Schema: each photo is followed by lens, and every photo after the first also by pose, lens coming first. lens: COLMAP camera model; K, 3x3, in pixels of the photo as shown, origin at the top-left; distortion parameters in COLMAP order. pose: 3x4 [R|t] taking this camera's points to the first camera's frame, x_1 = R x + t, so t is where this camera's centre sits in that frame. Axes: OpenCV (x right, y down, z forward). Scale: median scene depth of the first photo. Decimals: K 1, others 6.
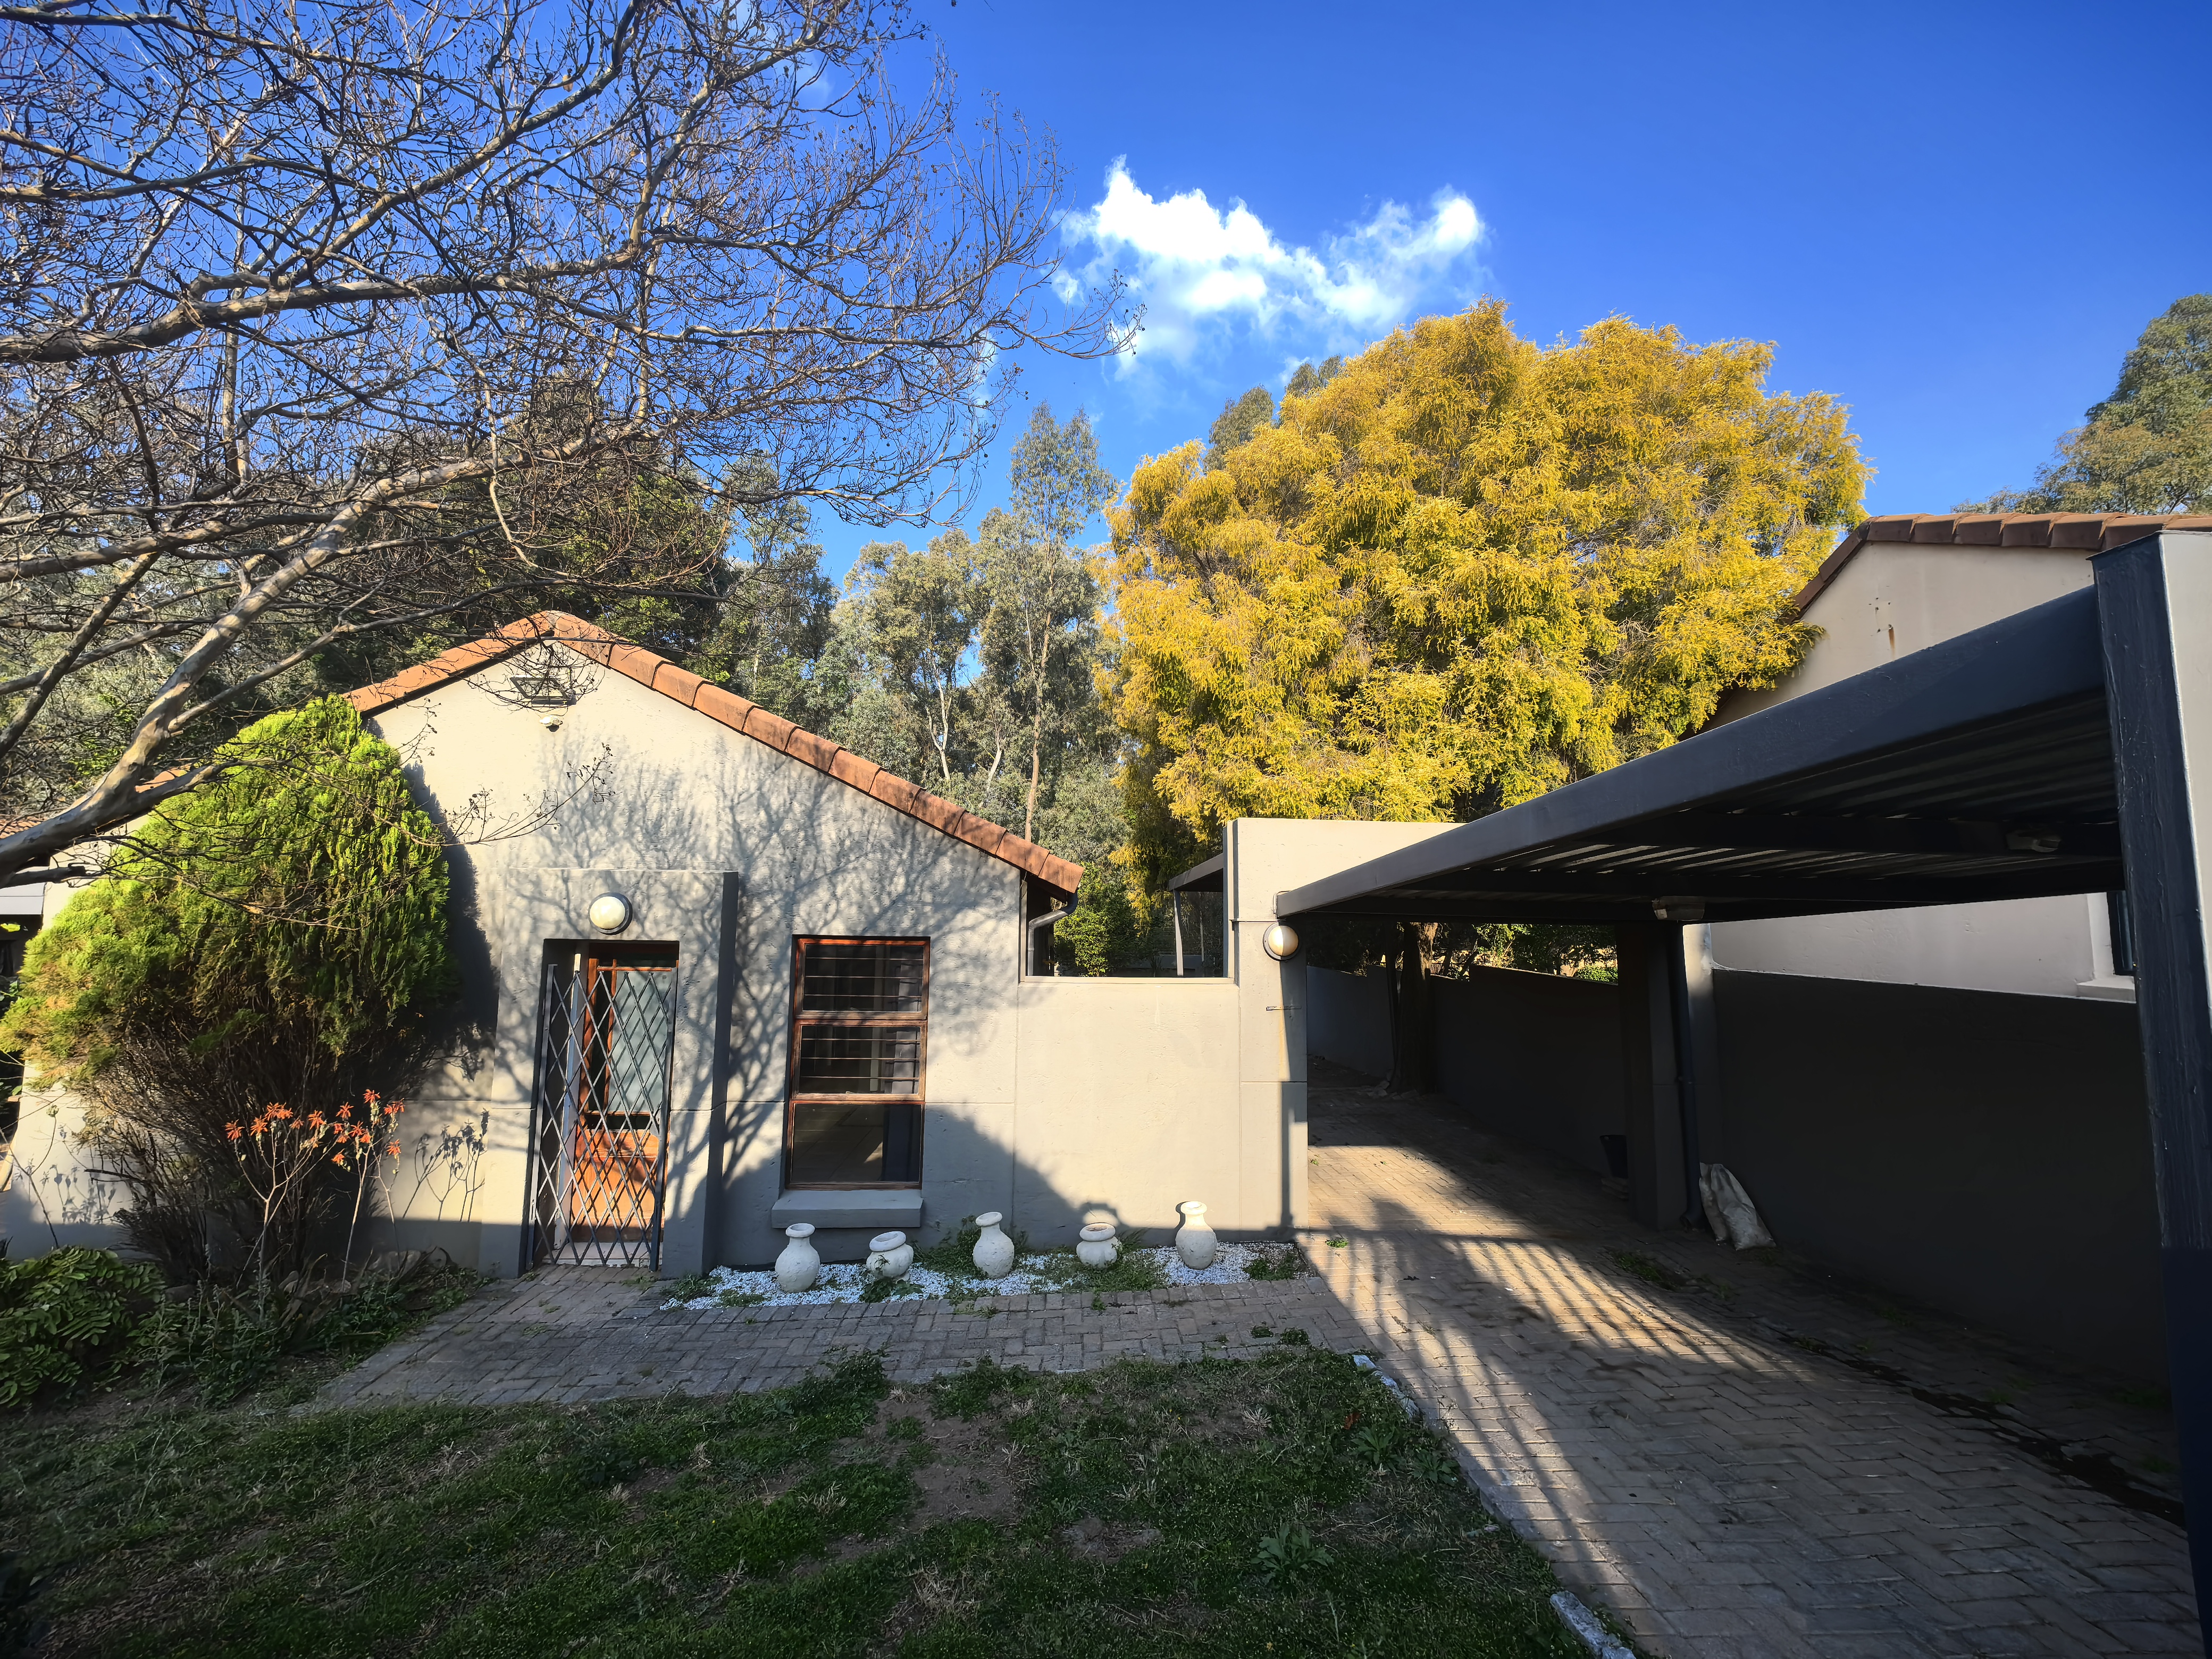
lens RADIAL K [[862.5, 0, 1106.0], [0, 862.5, 829.5], [0, 0, 1]] dist [-0.002529, -0.000907]
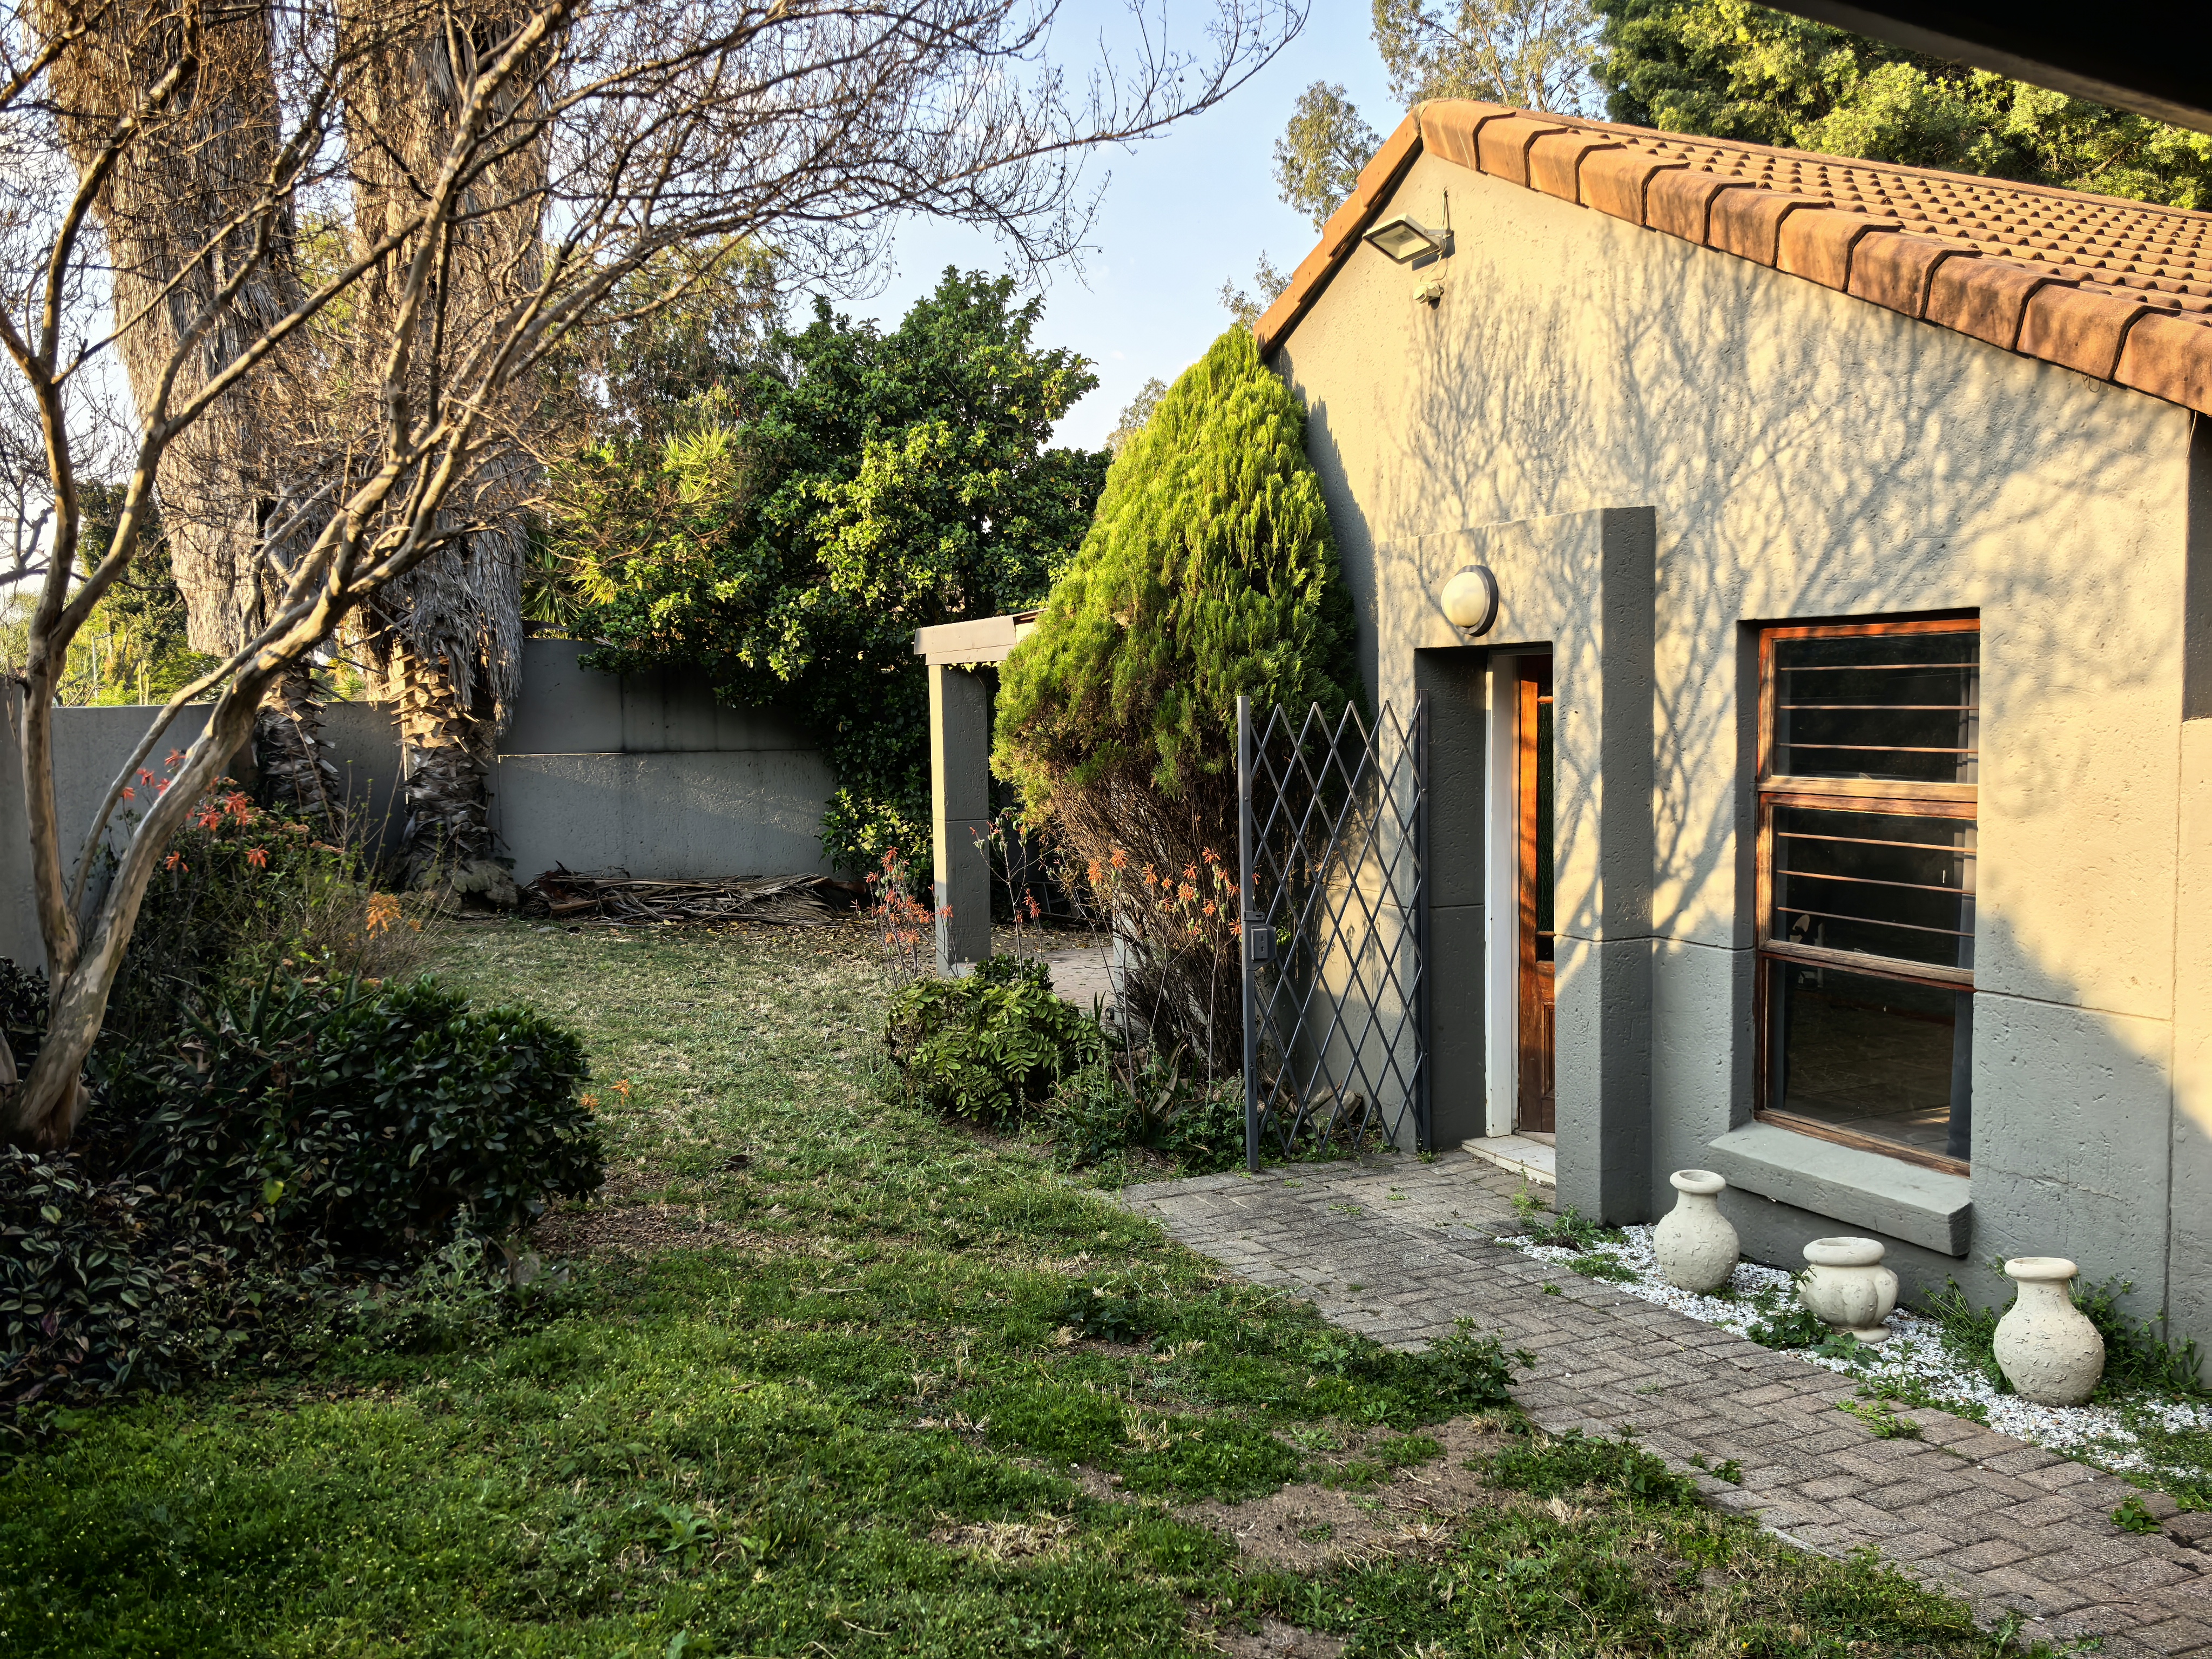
lens RADIAL K [[1773.9, 0, 1106.0], [0, 1773.9, 829.5], [0, 0, 1]] dist [0.113940, -0.198585]
pose [[0.388196, 0.049237, -0.920261, 0.503308], [0.109492, 0.989035, 0.099104, 0.111220], [0.915049, -0.139233, 0.378549, 0.299927]]
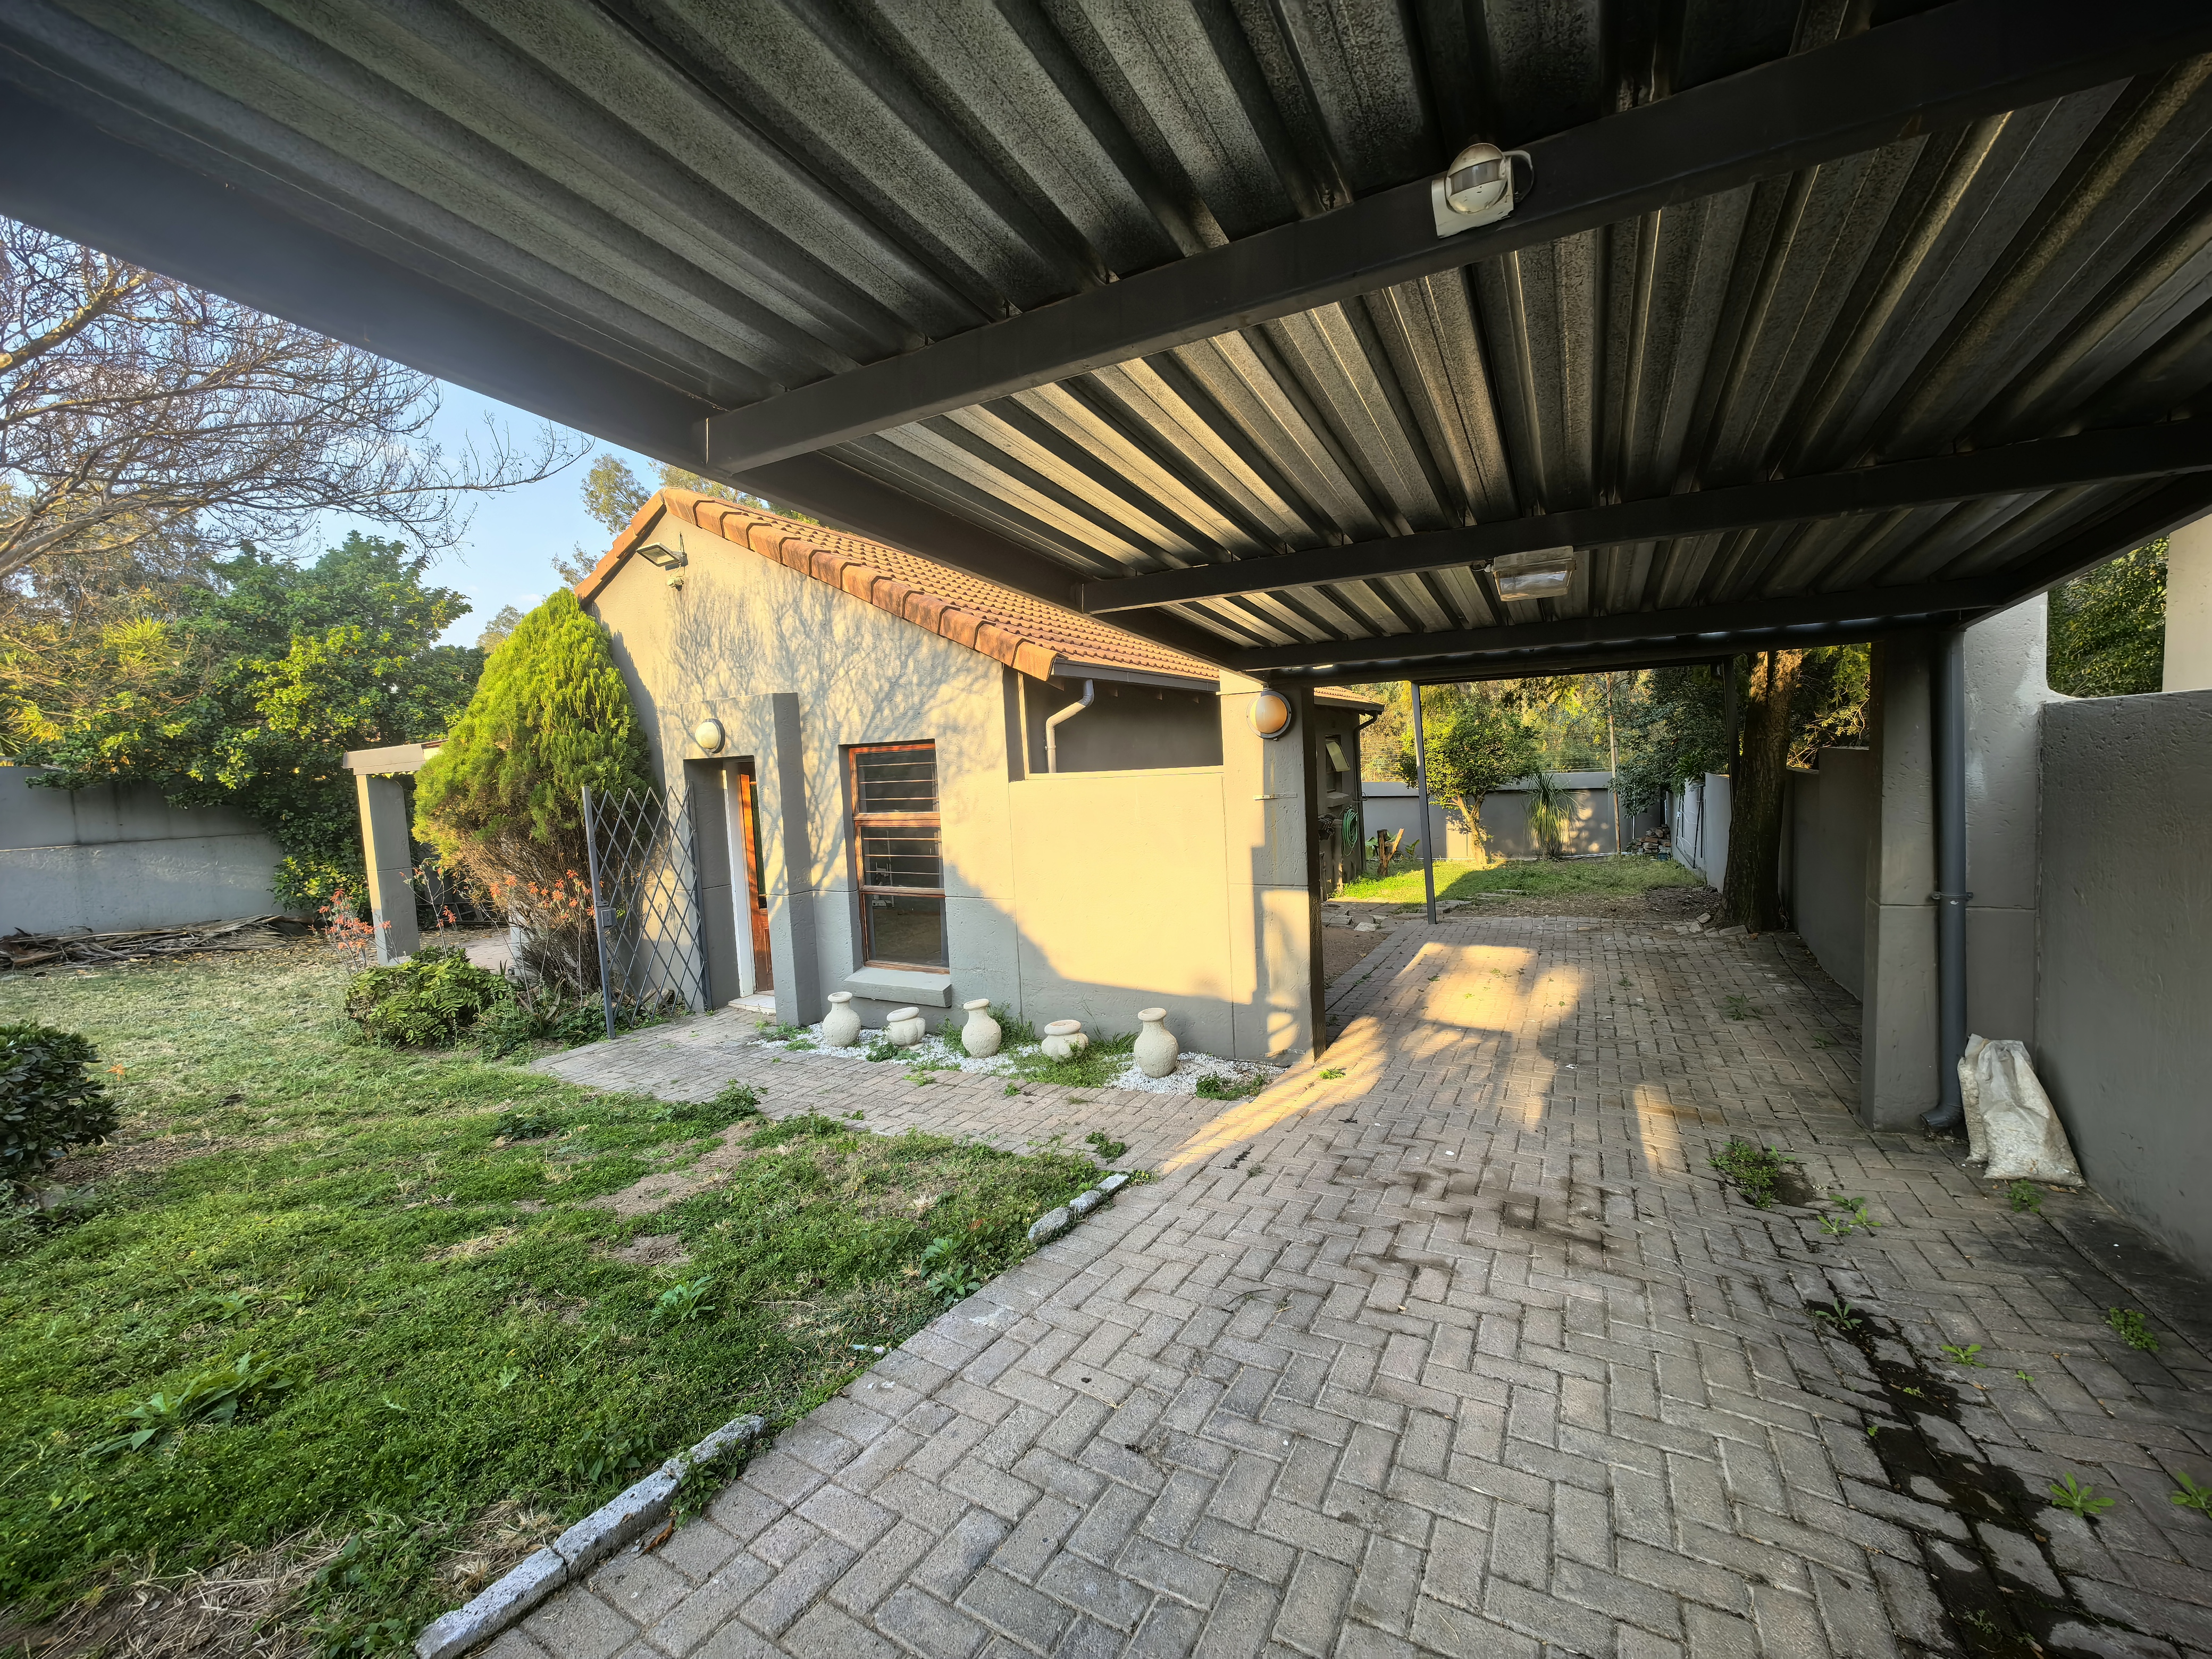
lens RADIAL K [[862.5, 0, 1106.0], [0, 862.5, 829.5], [0, 0, 1]] dist [-0.002529, -0.000907]
pose [[0.850755, -0.011982, -0.525426, 0.569615], [0.108221, 0.982309, 0.152827, 0.109088], [0.514299, -0.186881, 0.837002, 0.264413]]
